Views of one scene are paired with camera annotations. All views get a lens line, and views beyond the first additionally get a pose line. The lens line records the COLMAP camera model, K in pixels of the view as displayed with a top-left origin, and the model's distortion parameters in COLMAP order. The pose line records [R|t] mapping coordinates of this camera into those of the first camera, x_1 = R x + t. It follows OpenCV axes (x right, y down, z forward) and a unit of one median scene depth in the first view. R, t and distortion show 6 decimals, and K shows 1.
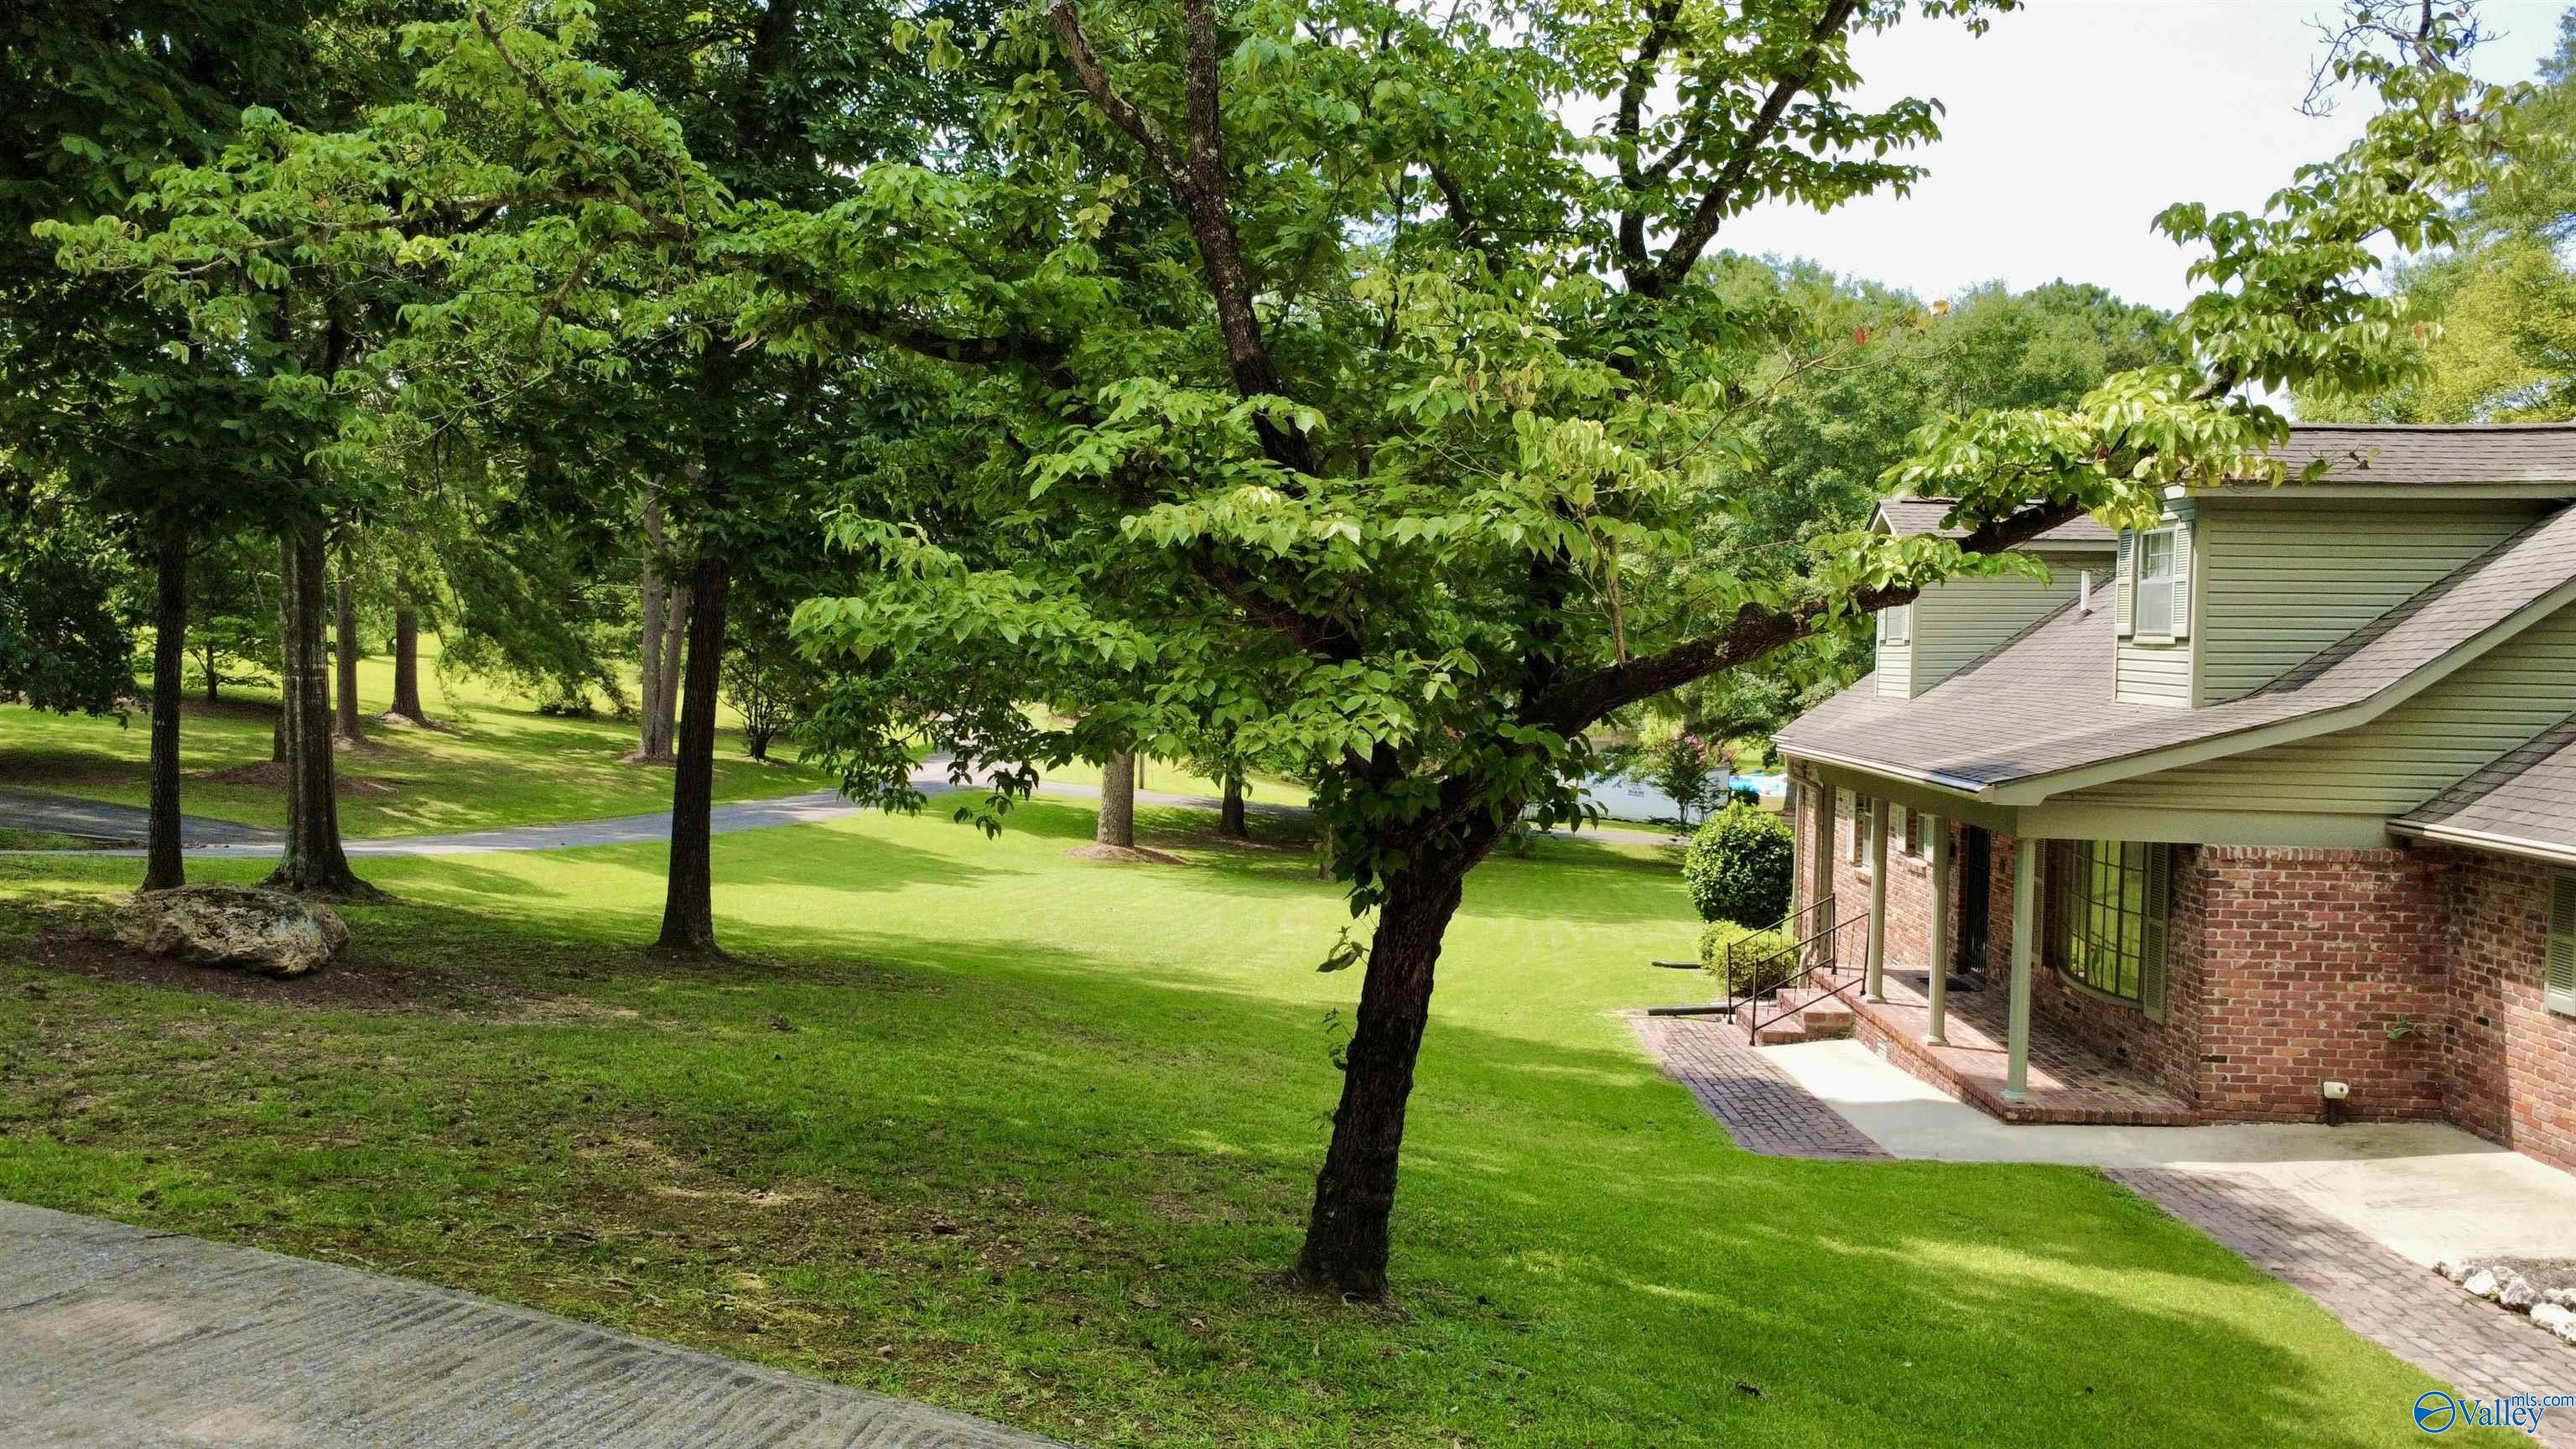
lens RADIAL K [[1868.3, 0, 1281.4], [0, 1868.3, 732.0], [0, 0, 1]] dist [0.000463, 0.003517]
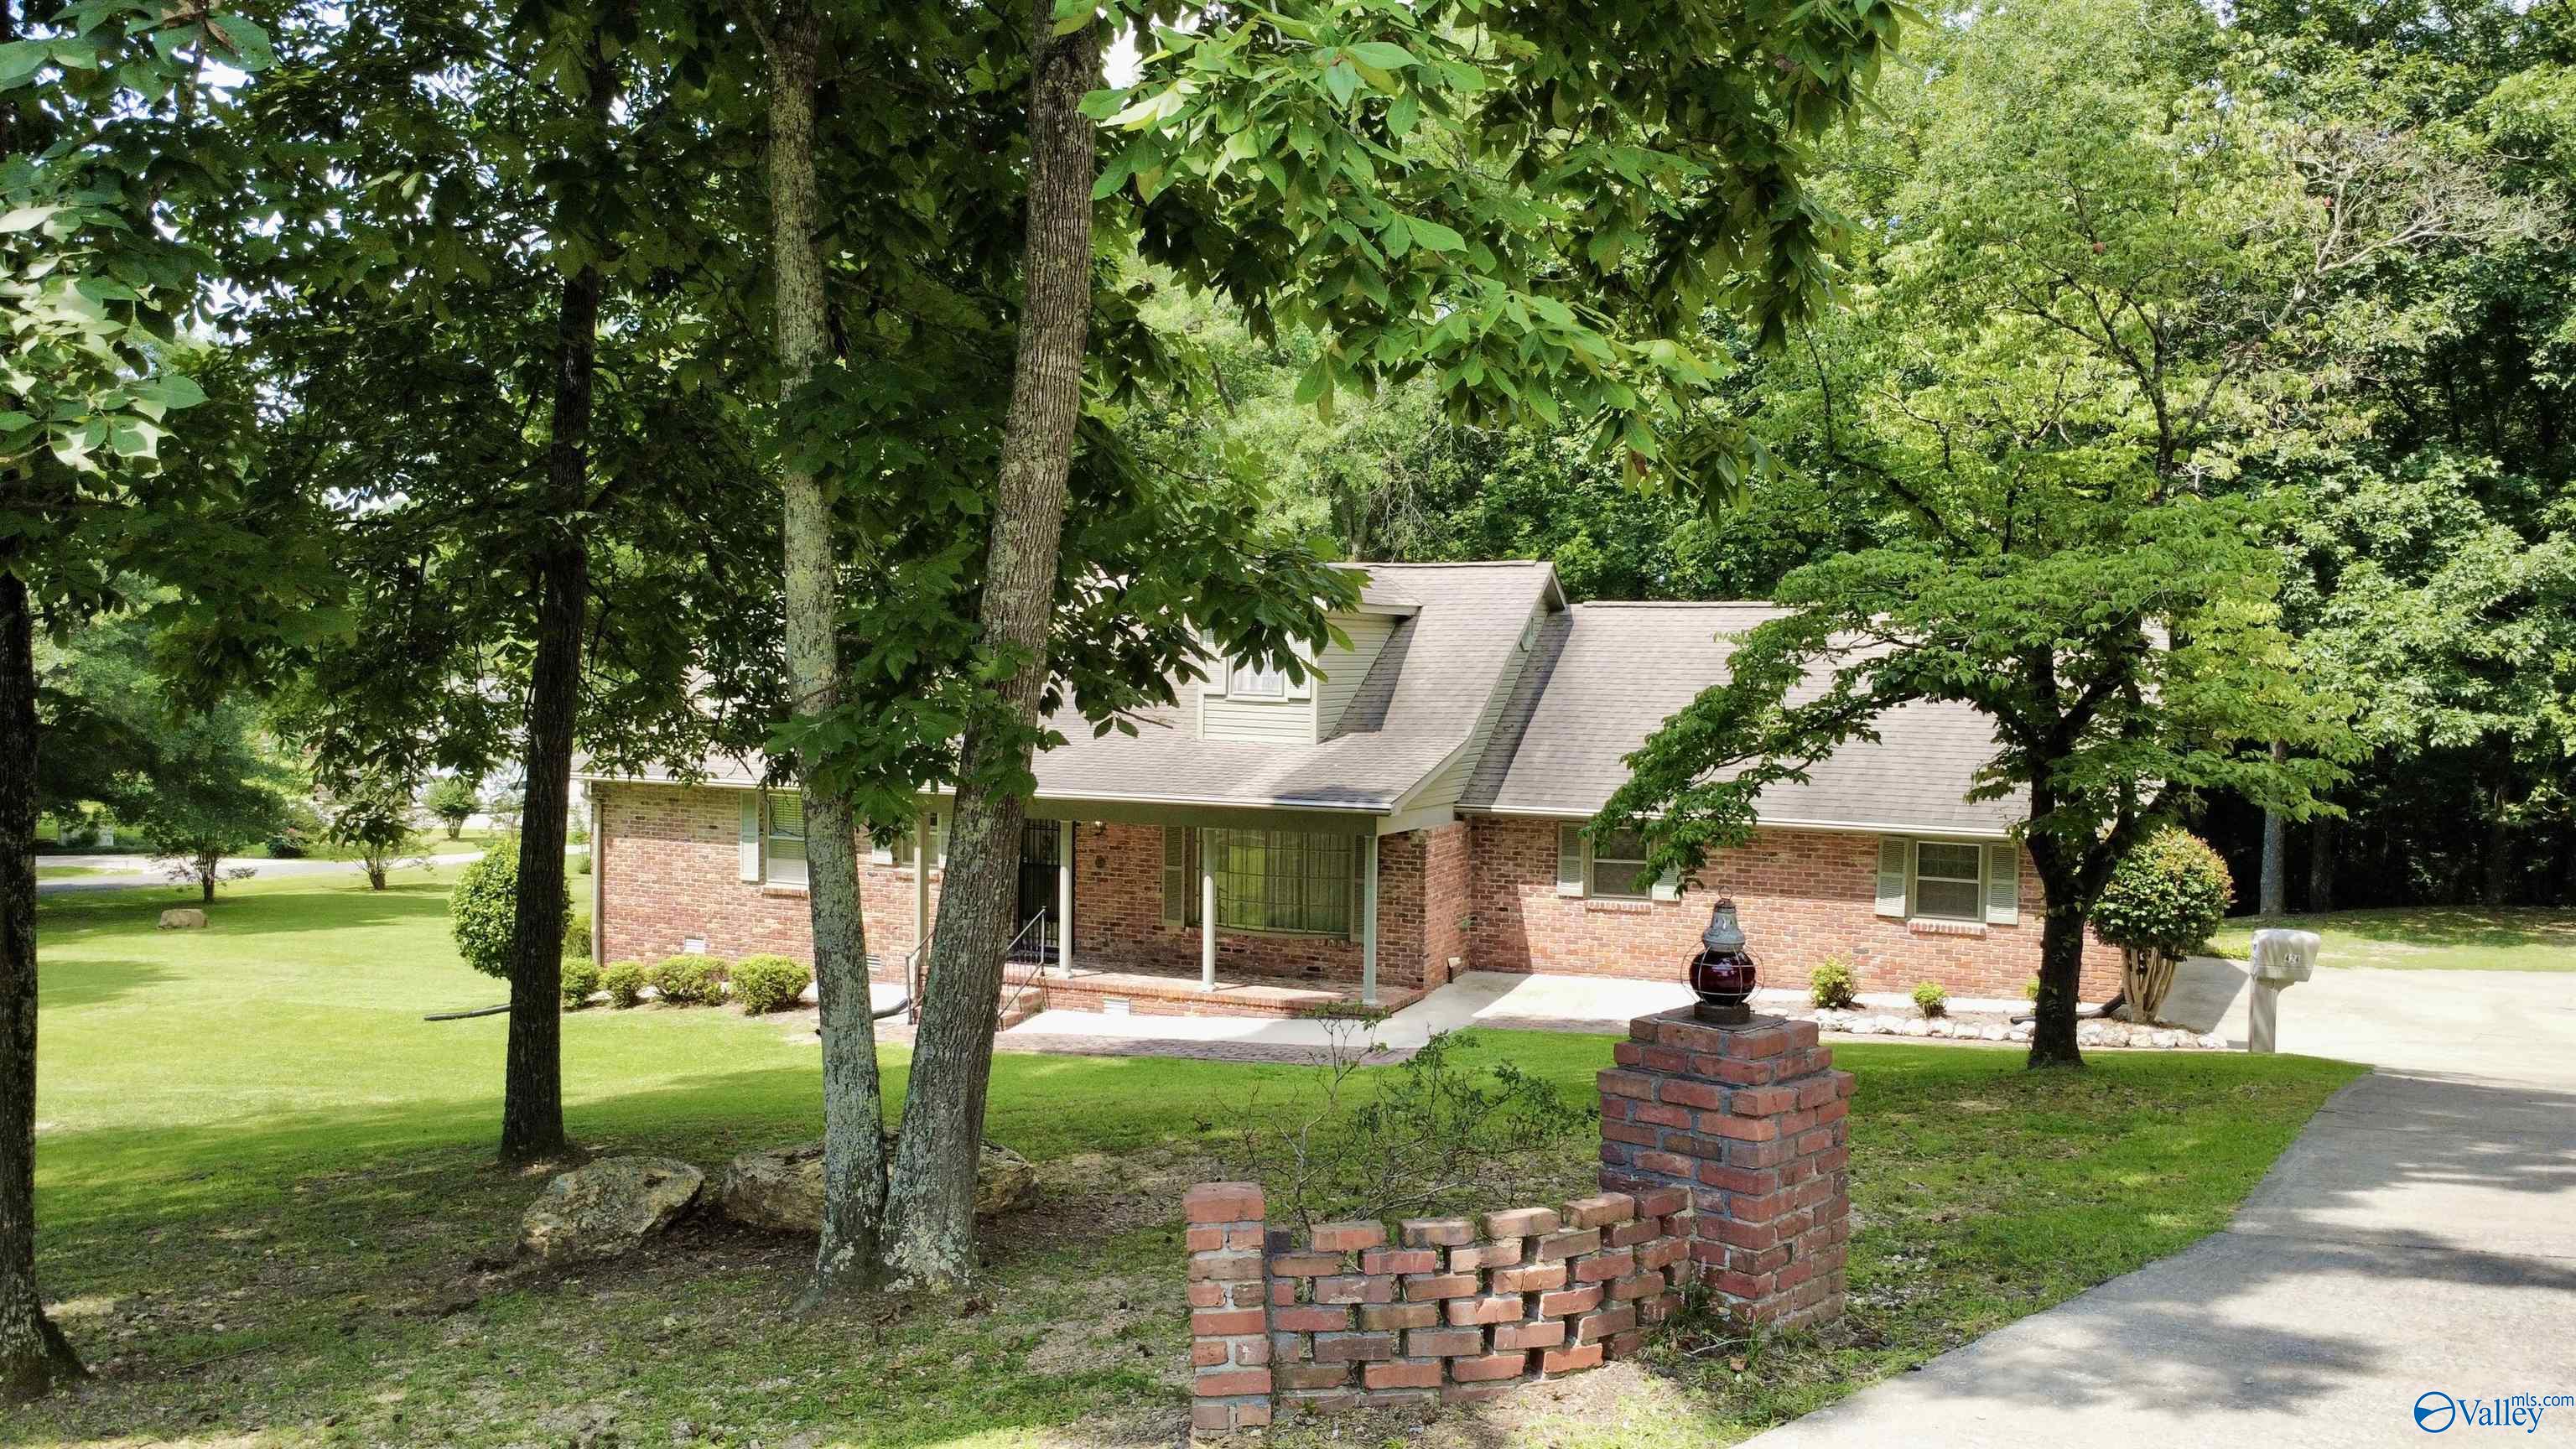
lens RADIAL K [[1868.3, 0, 1282.7], [0, 1868.3, 727.6], [0, 0, 1]] dist [0.000463, 0.003517]
pose [[0.369220, -0.045831, 0.928211, -1.942857], [0.034477, 0.998771, 0.035601, -0.165709], [-0.928702, 0.018858, 0.370347, 0.885390]]
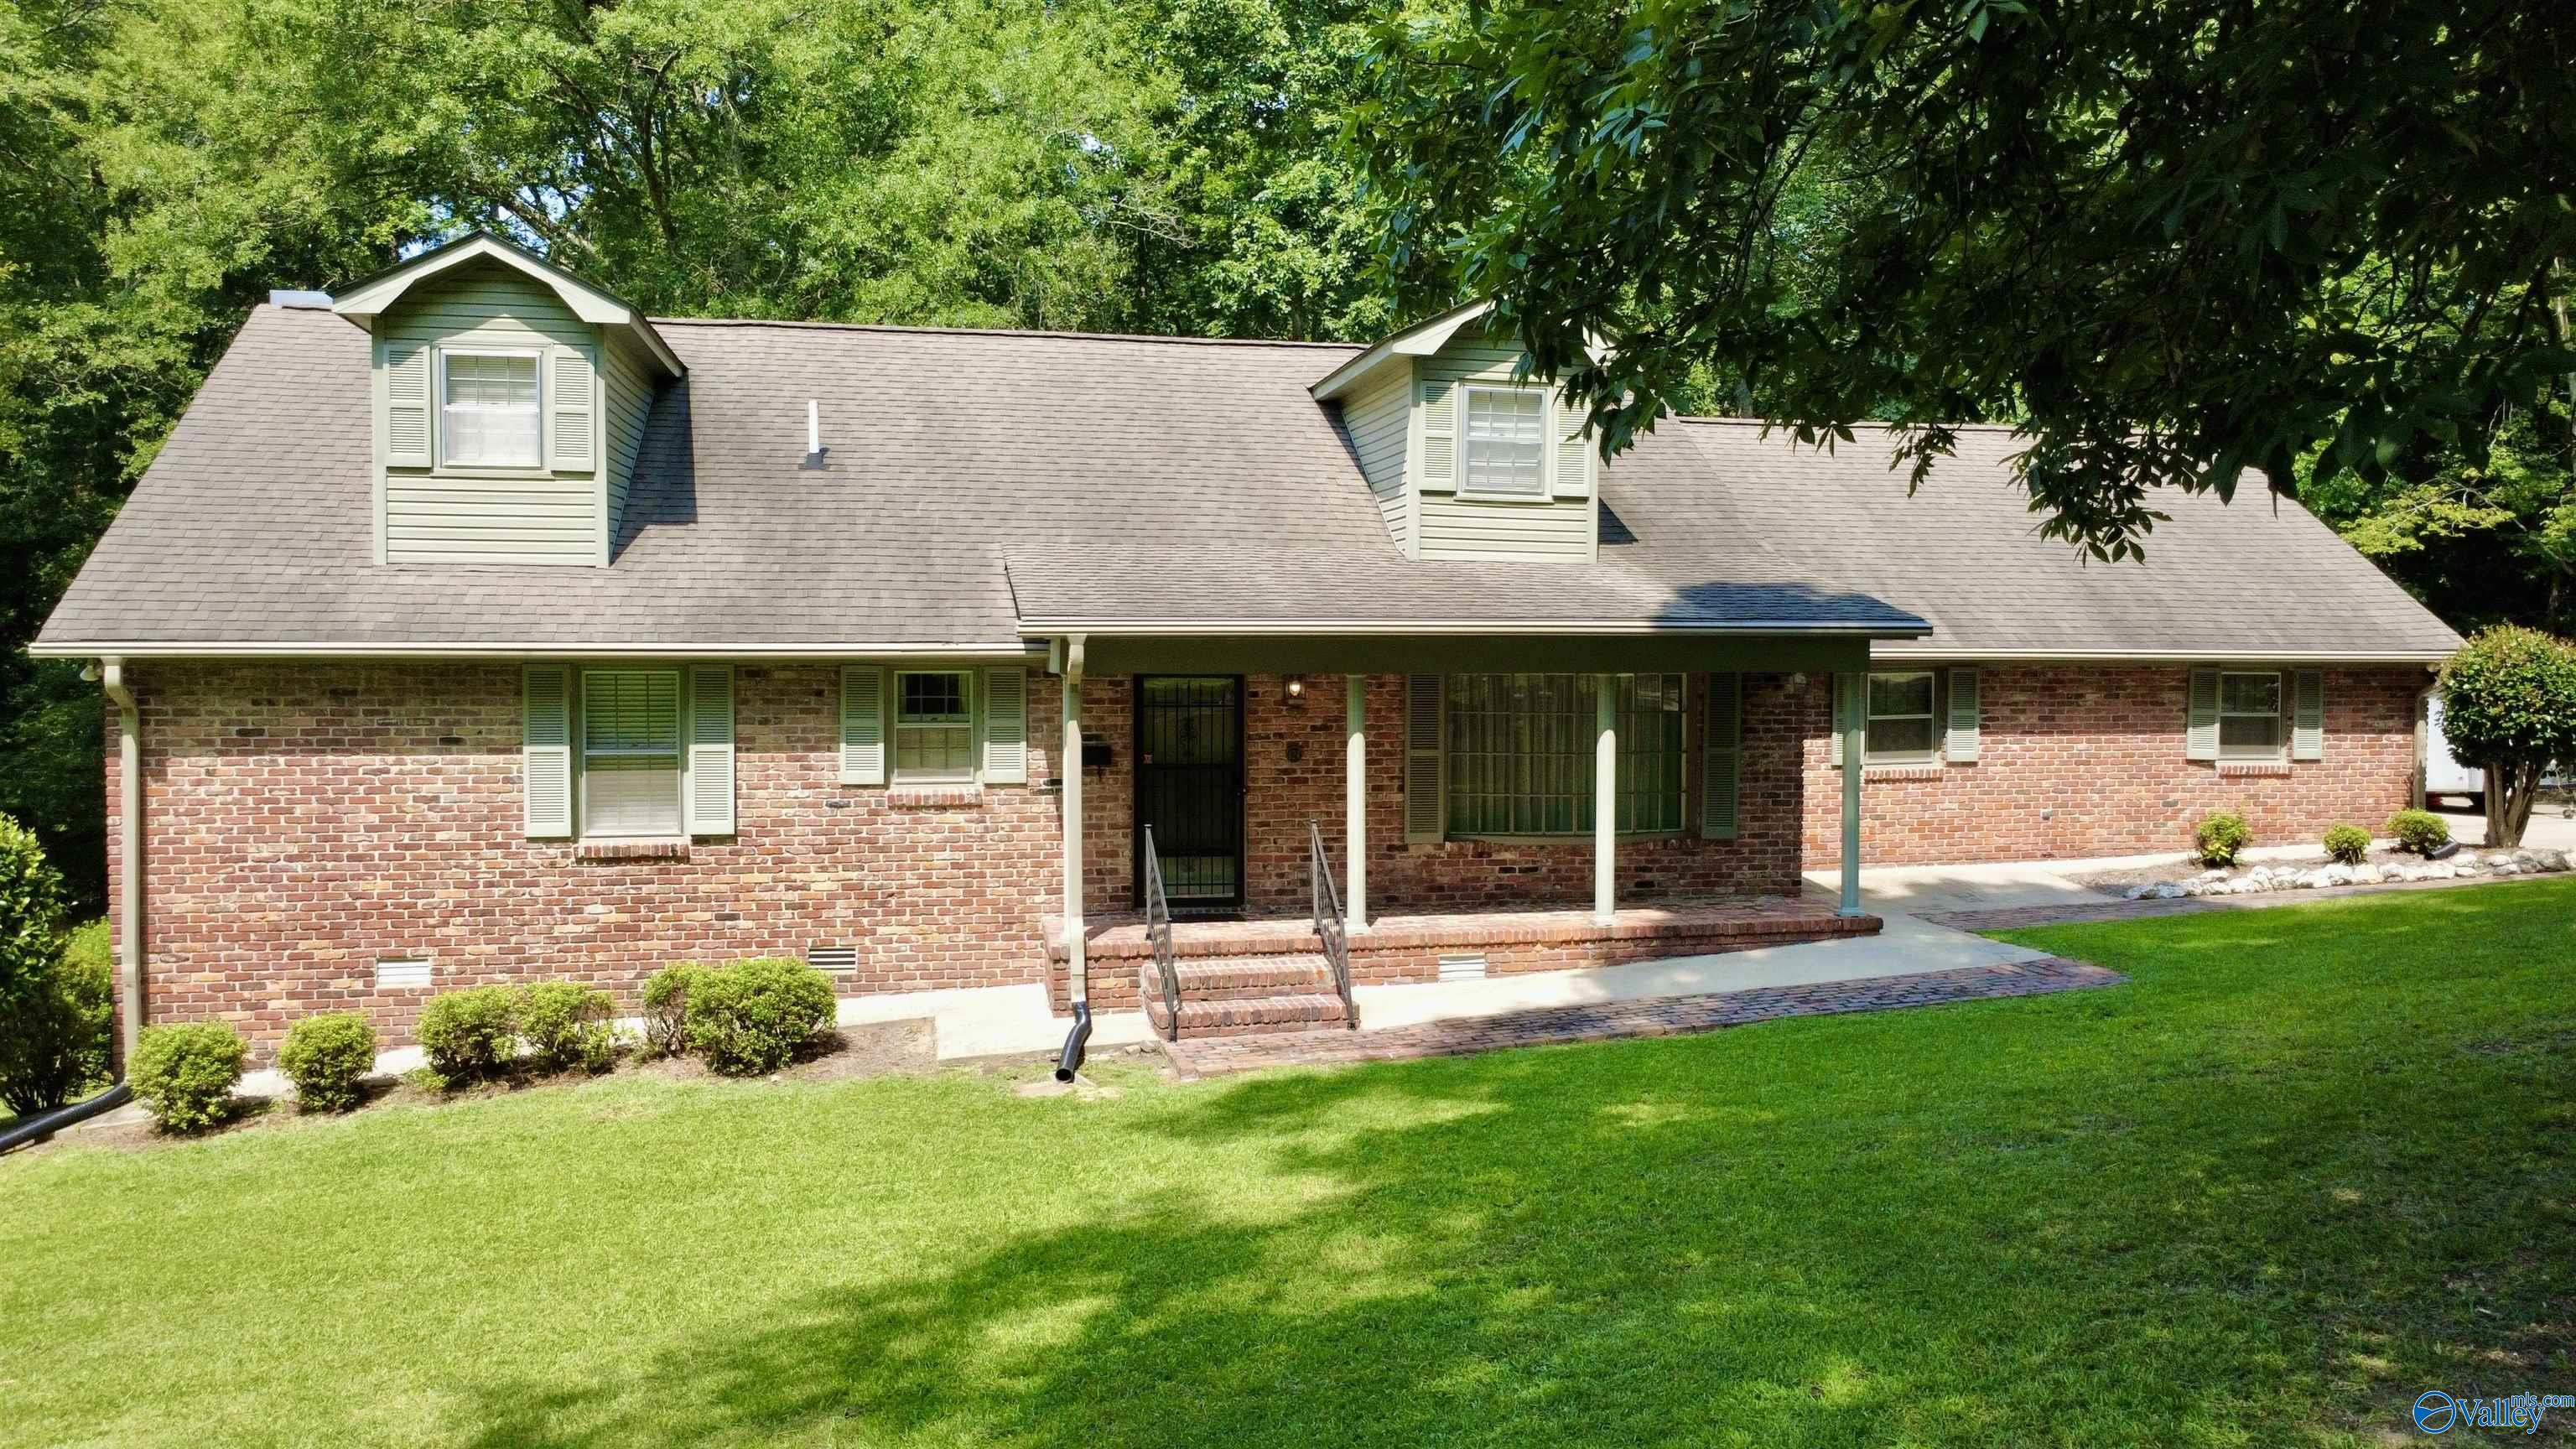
lens RADIAL K [[1868.3, 0, 1271.2], [0, 1868.3, 727.9], [0, 0, 1]] dist [0.000463, 0.003517]
pose [[-0.248091, -0.052334, 0.967322, -1.028544], [0.036476, 0.997327, 0.063313, 0.014511], [-0.968050, 0.050992, -0.245519, 2.886457]]
